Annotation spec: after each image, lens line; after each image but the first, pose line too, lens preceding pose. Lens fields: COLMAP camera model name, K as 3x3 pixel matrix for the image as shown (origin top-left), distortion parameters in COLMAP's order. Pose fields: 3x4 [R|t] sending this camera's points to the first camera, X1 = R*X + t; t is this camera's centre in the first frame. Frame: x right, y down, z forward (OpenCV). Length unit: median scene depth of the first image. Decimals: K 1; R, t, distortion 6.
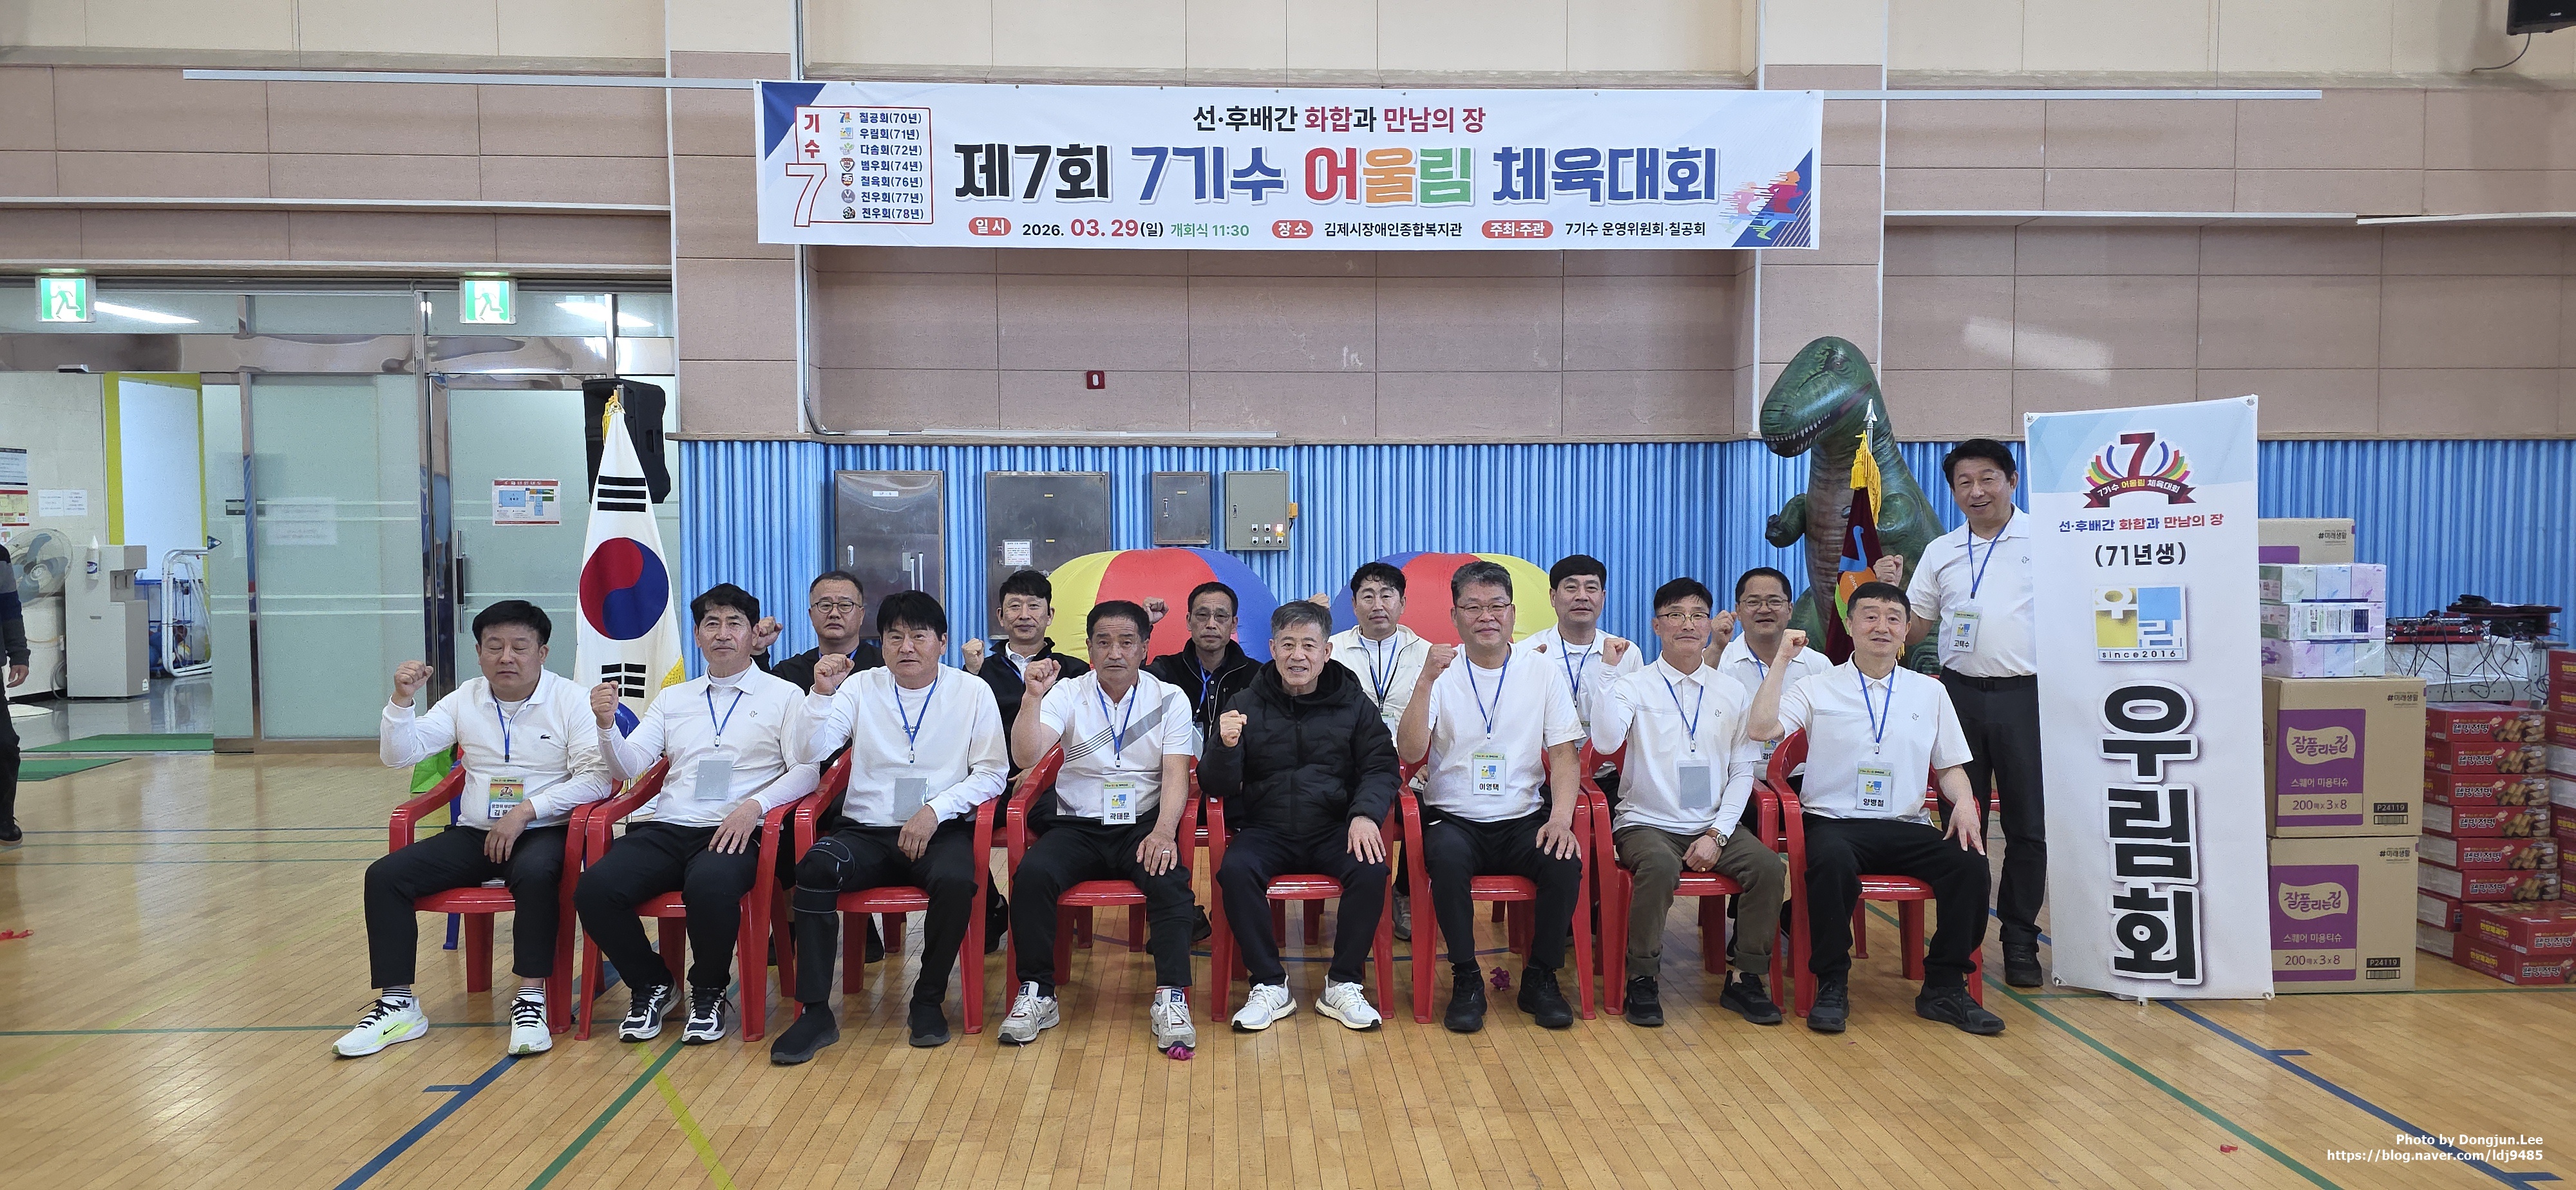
lens RADIAL K [[1729.6, 0, 1298.4], [0, 1729.6, 587.4], [0, 0, 1]] dist [0.071212, -0.067993]
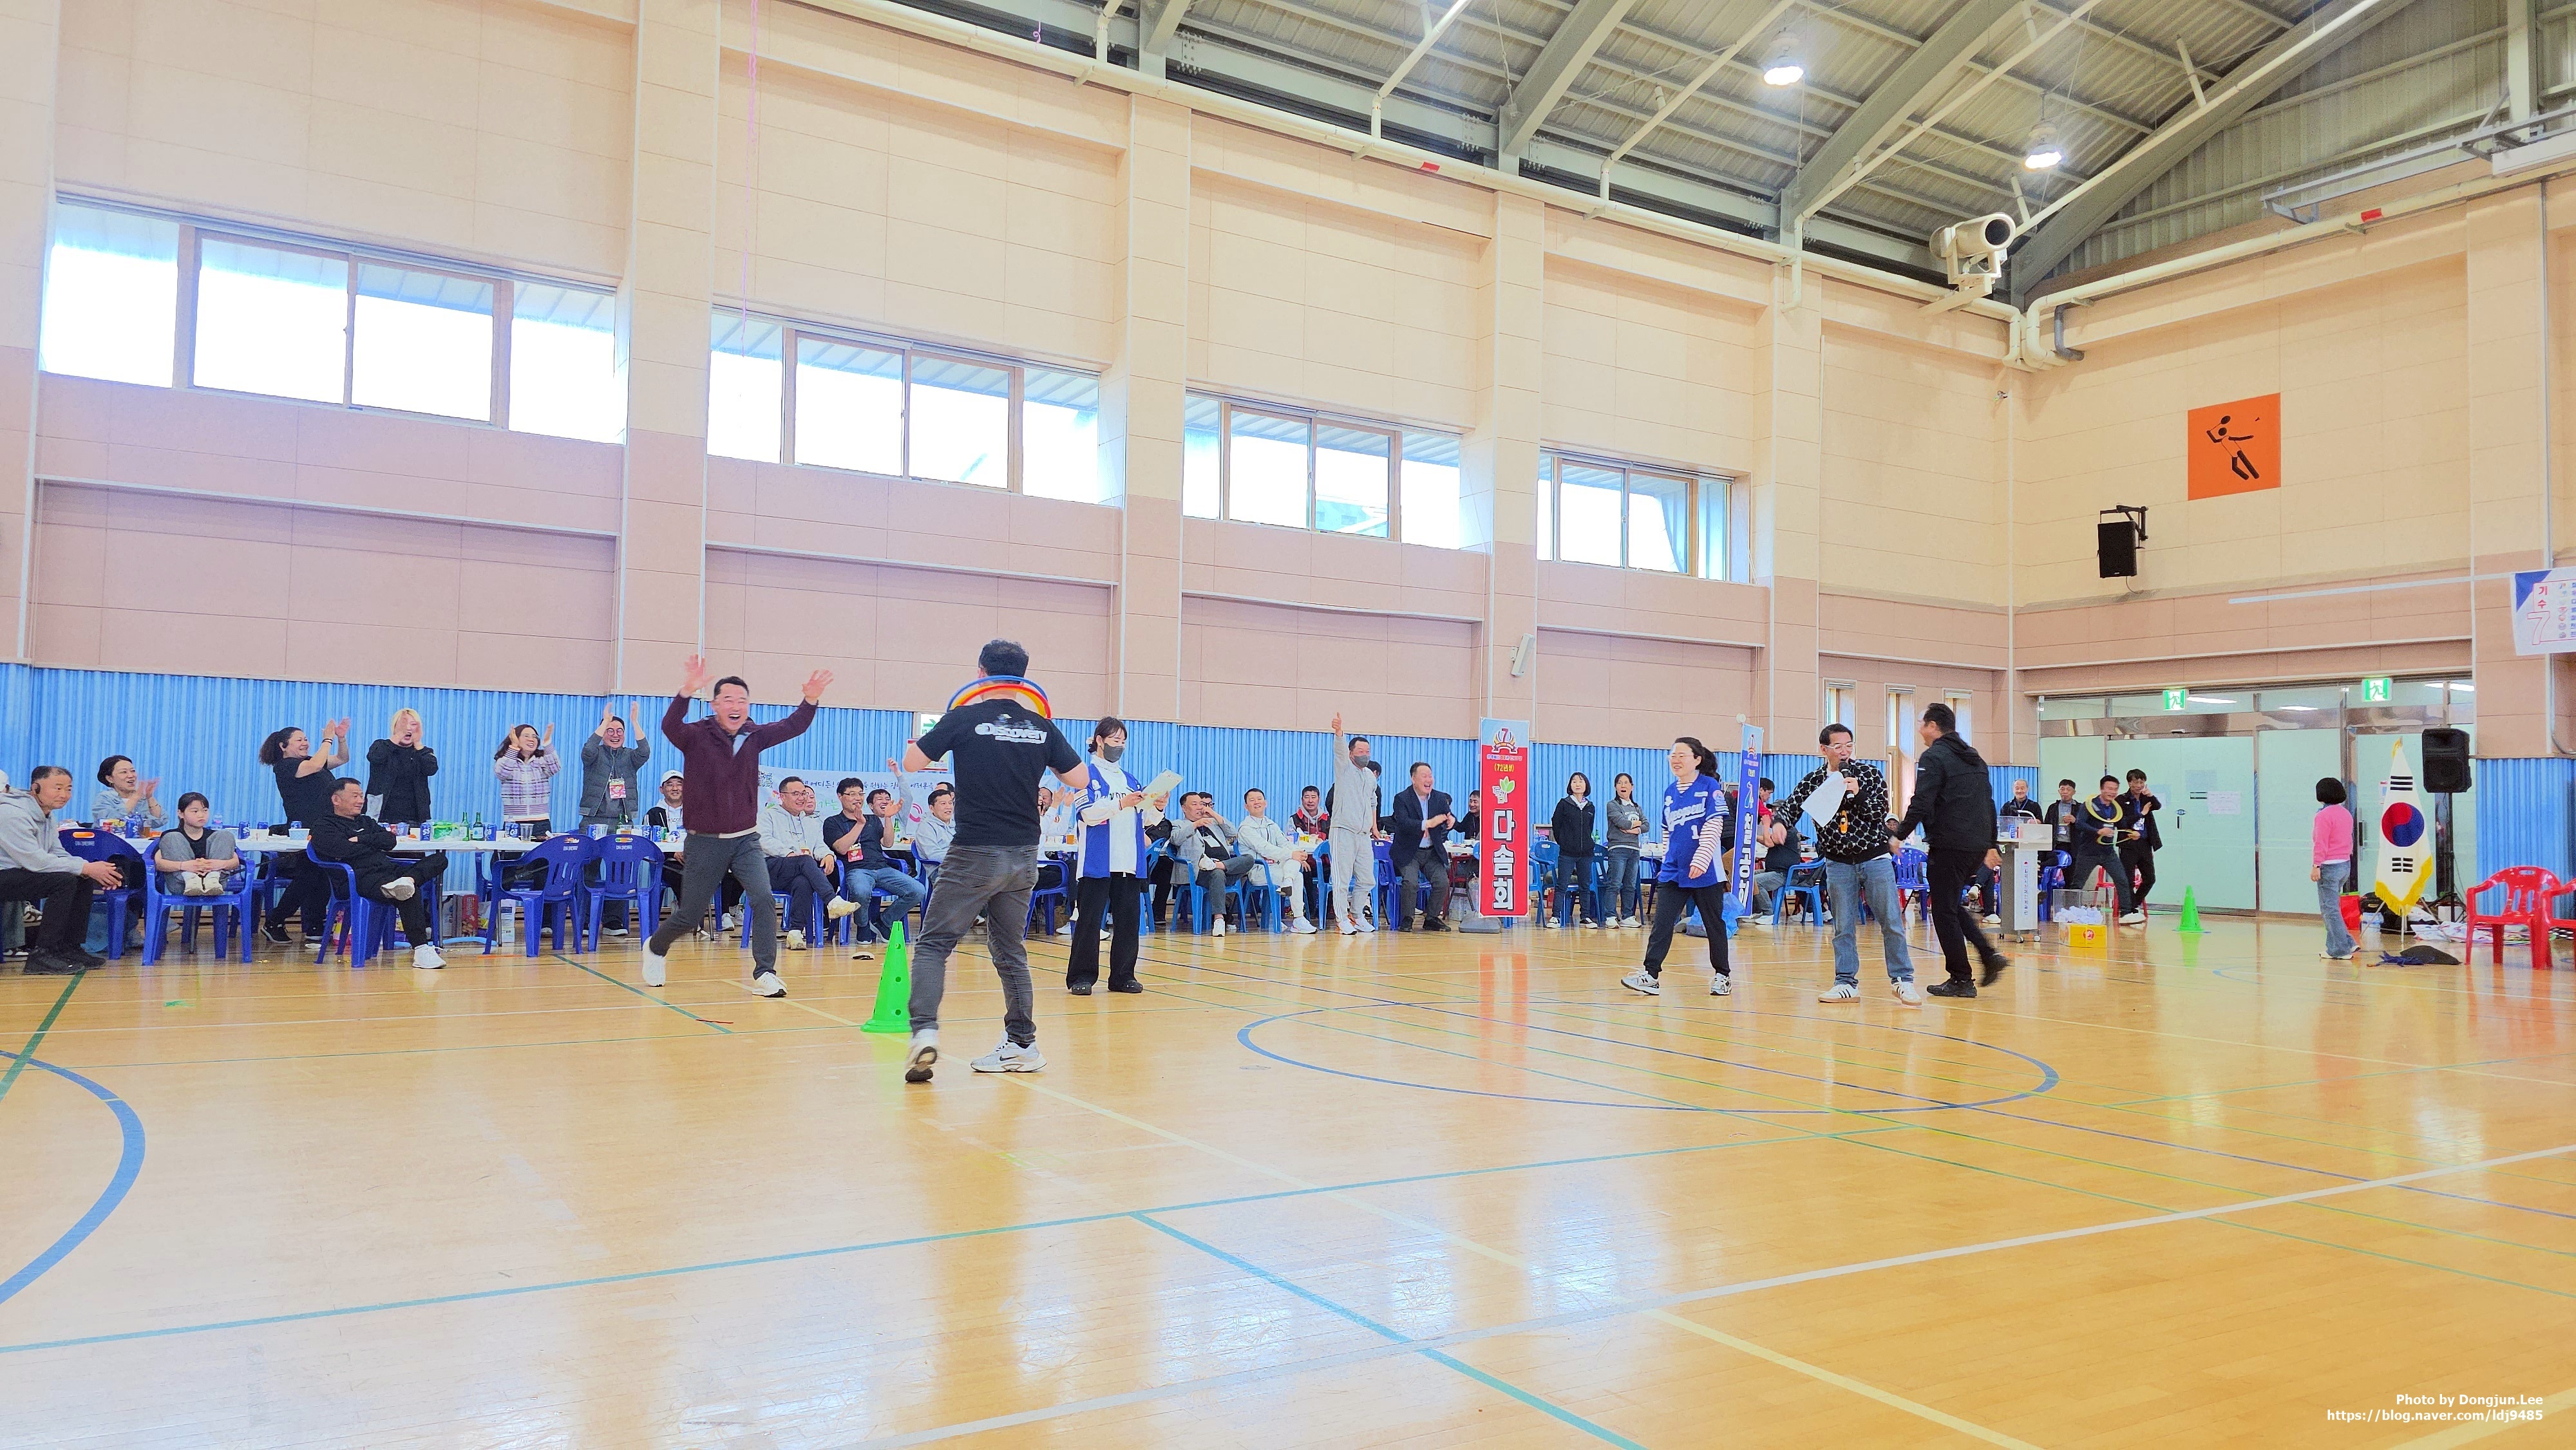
lens RADIAL K [[1779.2, 0, 1306.1], [0, 1779.2, 724.5], [0, 0, 1]] dist [0.078663, -0.042985]
pose [[0.497800, -0.036905, -0.866506, 0.753436], [-0.055999, 0.995642, -0.074576, 0.100412], [0.865482, 0.085647, 0.493564, -1.109071]]
